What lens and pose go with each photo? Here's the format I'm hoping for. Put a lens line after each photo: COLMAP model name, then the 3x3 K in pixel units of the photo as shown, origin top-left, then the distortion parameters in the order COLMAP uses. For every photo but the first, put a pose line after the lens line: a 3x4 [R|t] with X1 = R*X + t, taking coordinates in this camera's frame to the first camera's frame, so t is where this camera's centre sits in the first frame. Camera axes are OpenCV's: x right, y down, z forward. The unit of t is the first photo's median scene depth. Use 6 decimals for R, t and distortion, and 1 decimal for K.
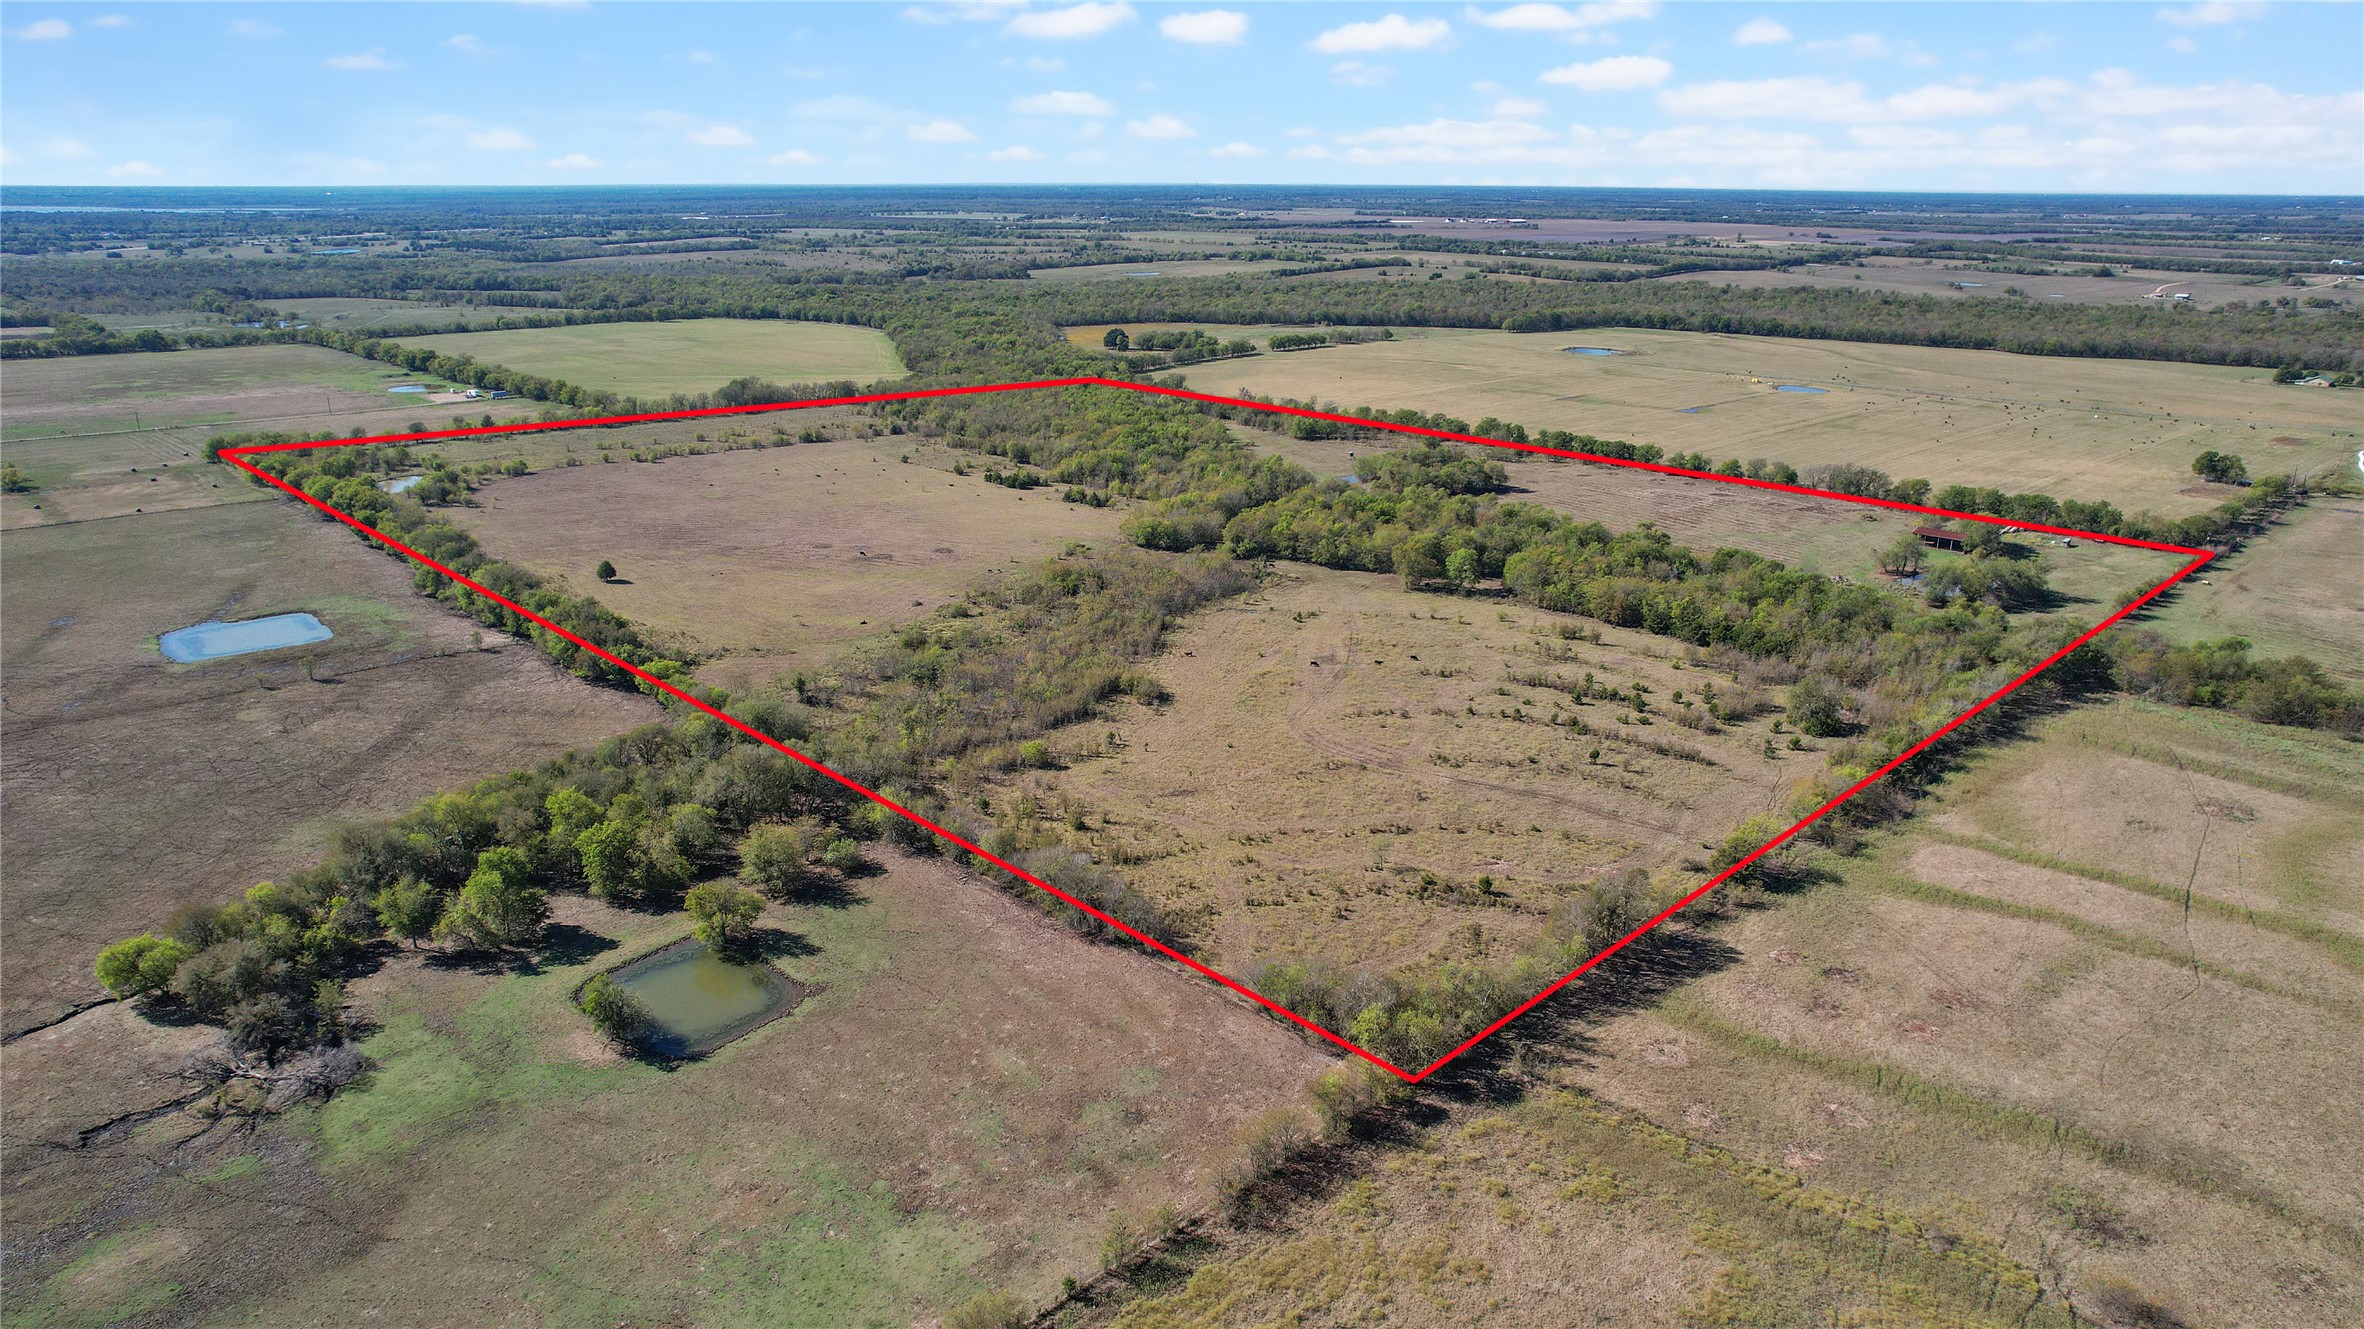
lens RADIAL K [[1545.1, 0, 1175.6], [0, 1545.1, 662.5], [0, 0, 1]] dist [-0.034028, 0.005716]
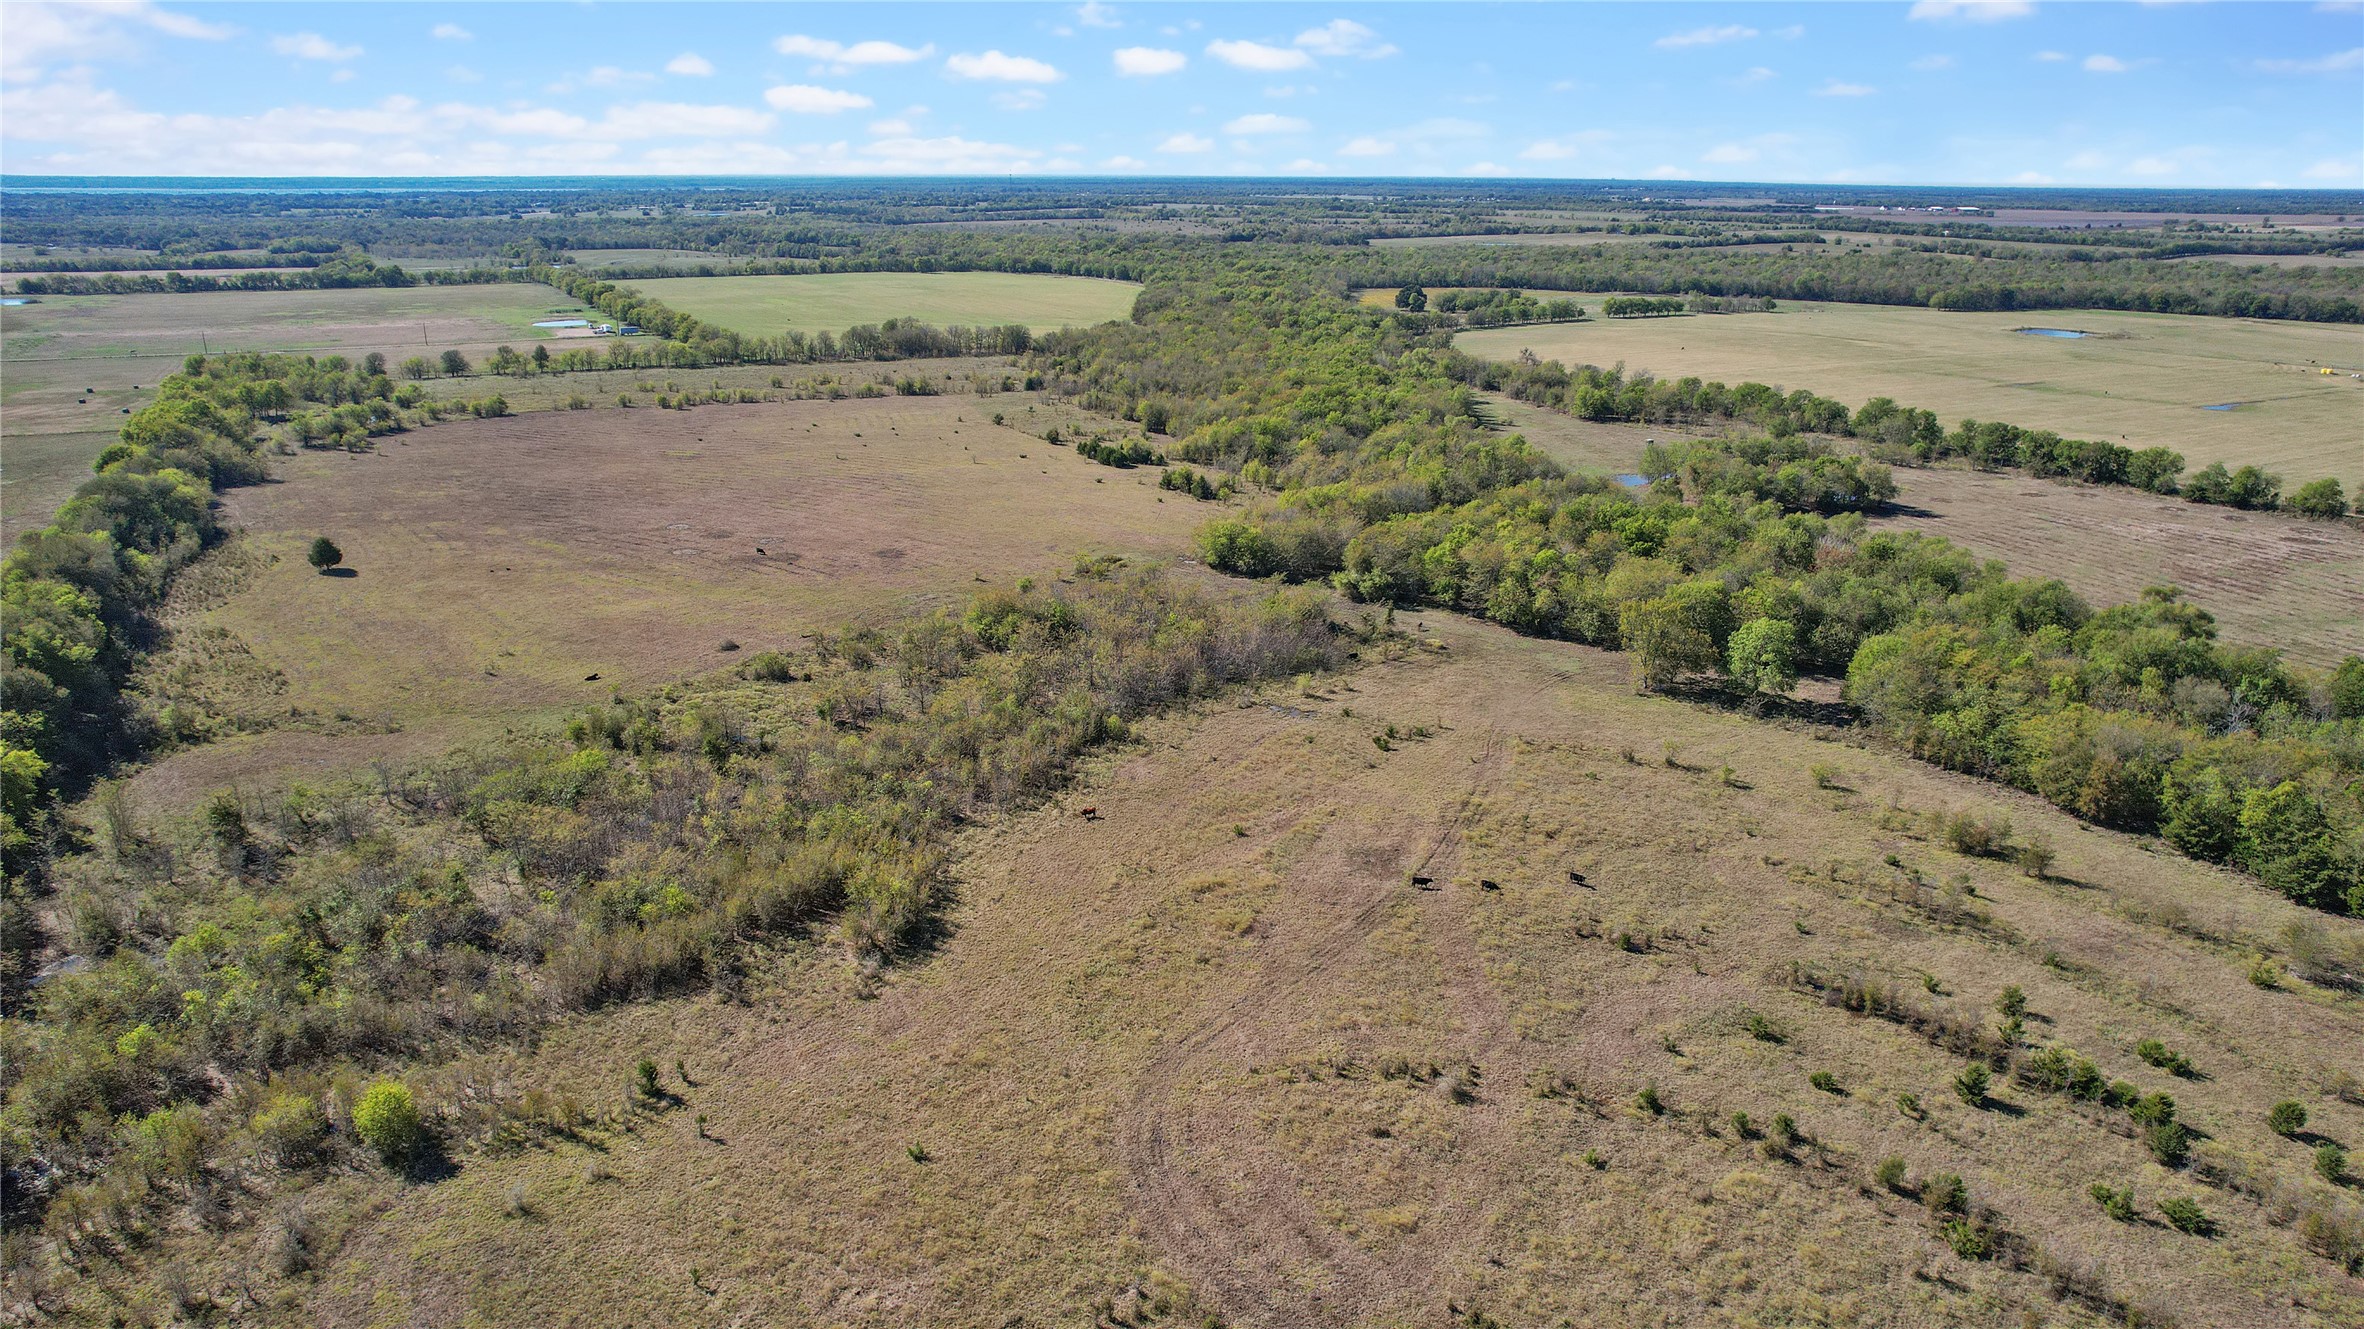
lens RADIAL K [[1537.0, 0, 1182.0], [0, 1537.0, 664.5], [0, 0, 1]] dist [-0.075561, 0.073156]
pose [[0.967527, 0.080912, -0.239467, 0.102756], [-0.079901, 0.996705, 0.013946, -0.042358], [0.239806, 0.005640, 0.970804, 0.398084]]
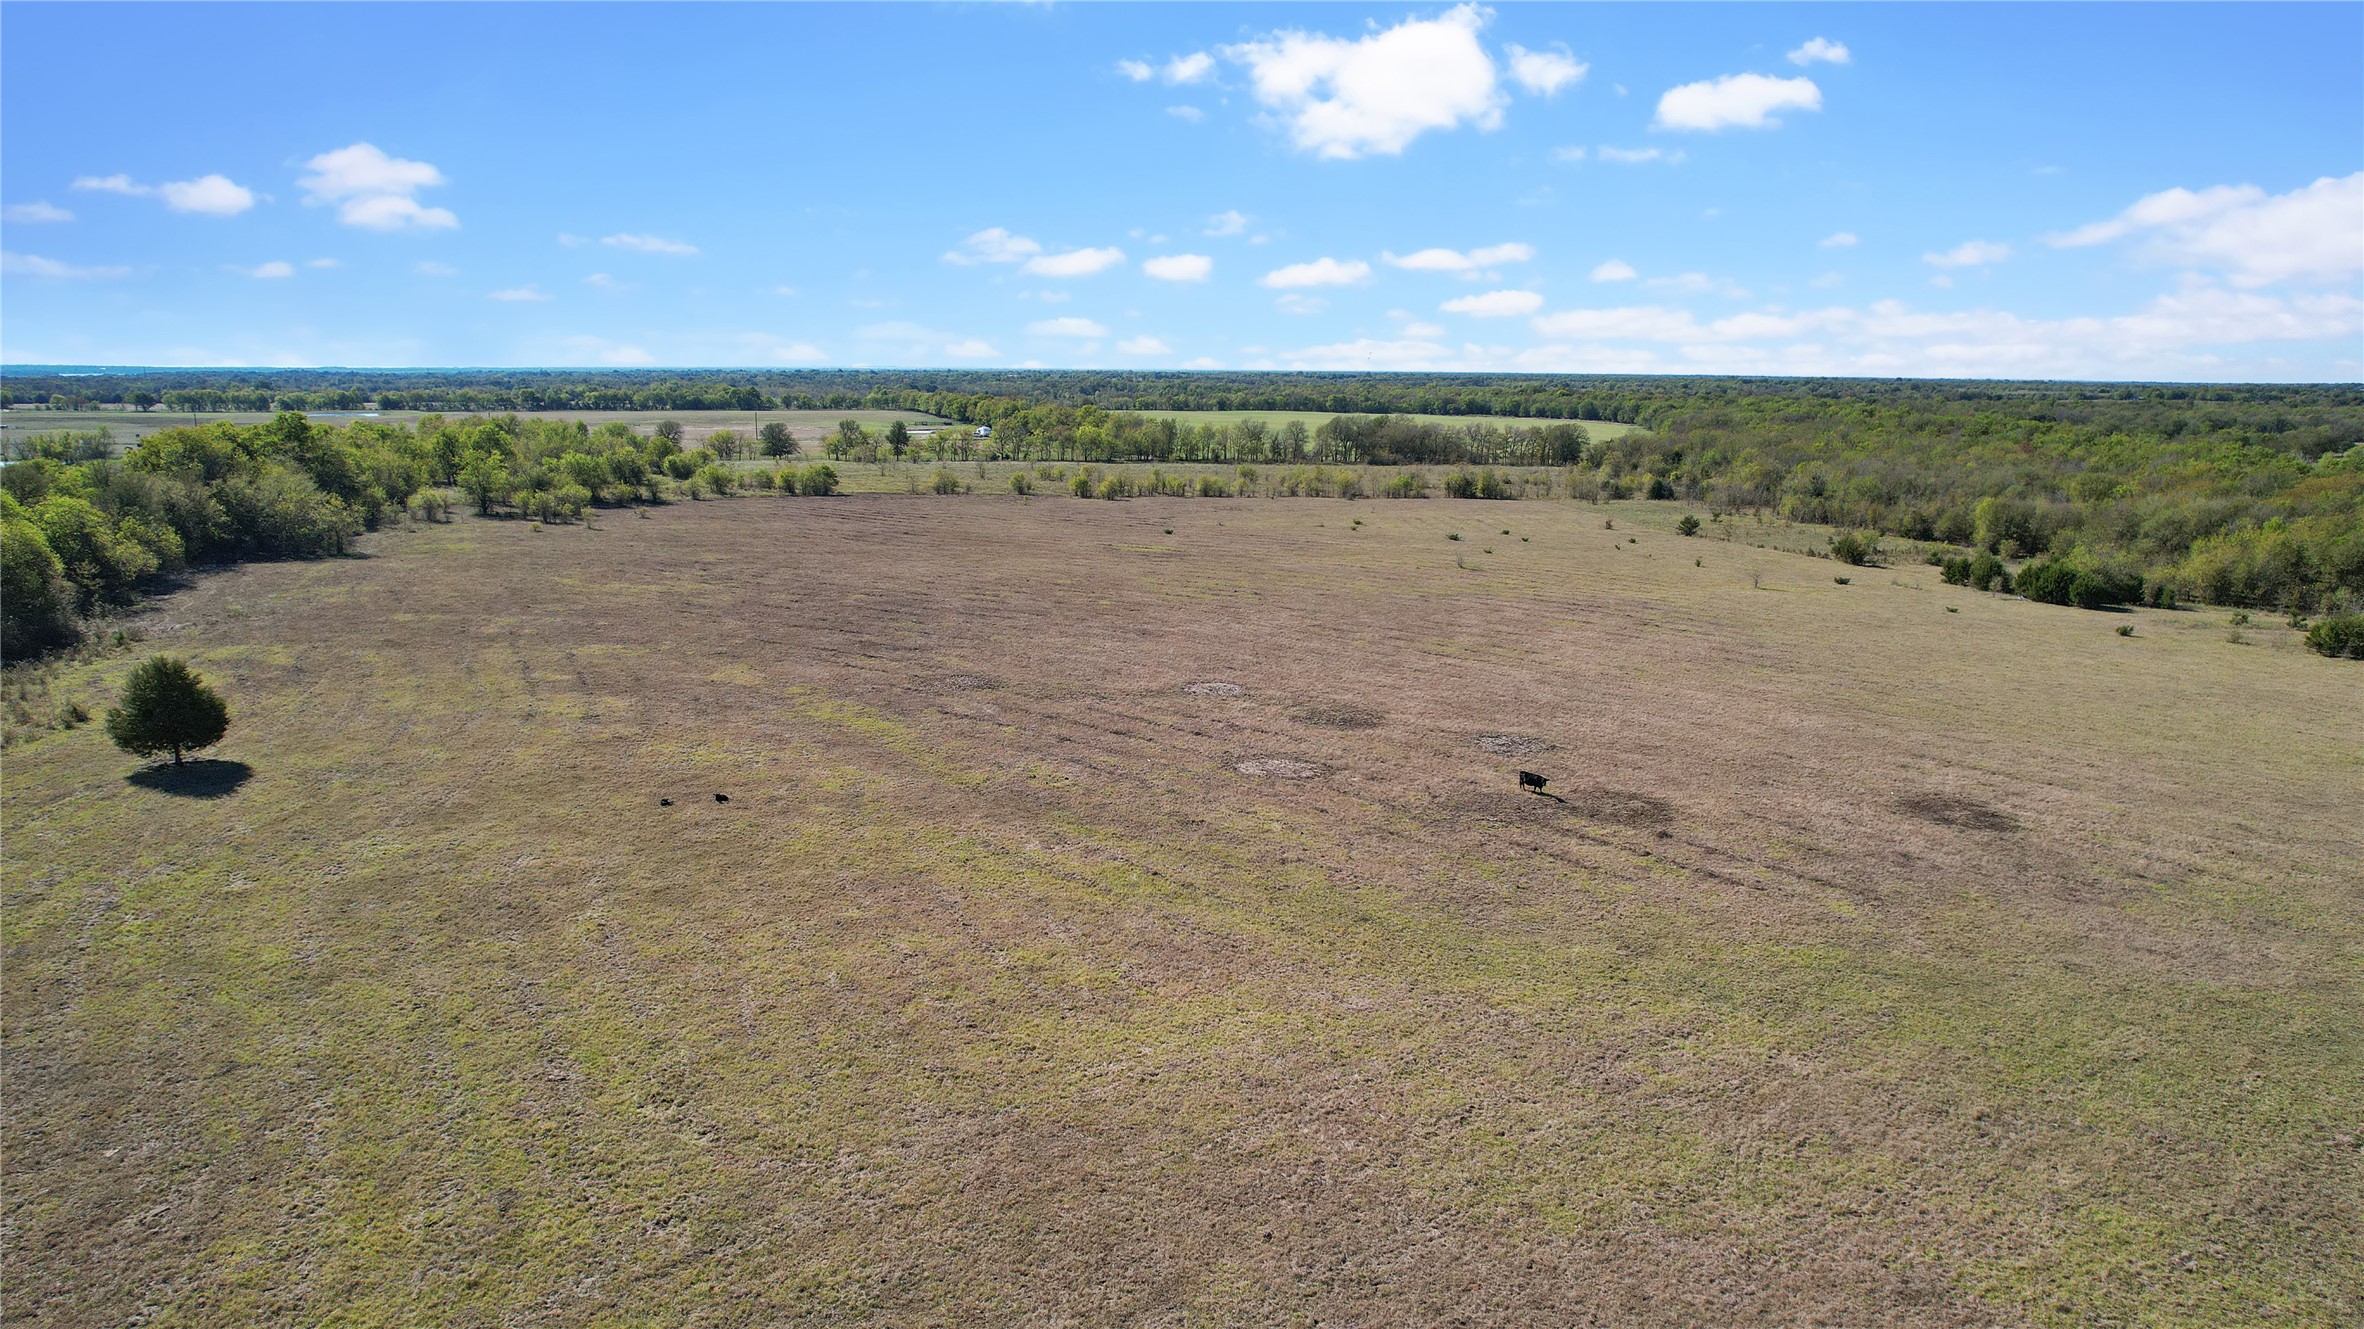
lens RADIAL K [[1517.7, 0, 1186.5], [0, 1517.7, 664.1], [0, 0, 1]] dist [-0.066070, 0.051587]
pose [[0.894253, 0.091568, -0.438095, -0.142659], [-0.142710, 0.986091, -0.085197, -0.056537], [0.424201, 0.138708, 0.894882, 0.732729]]
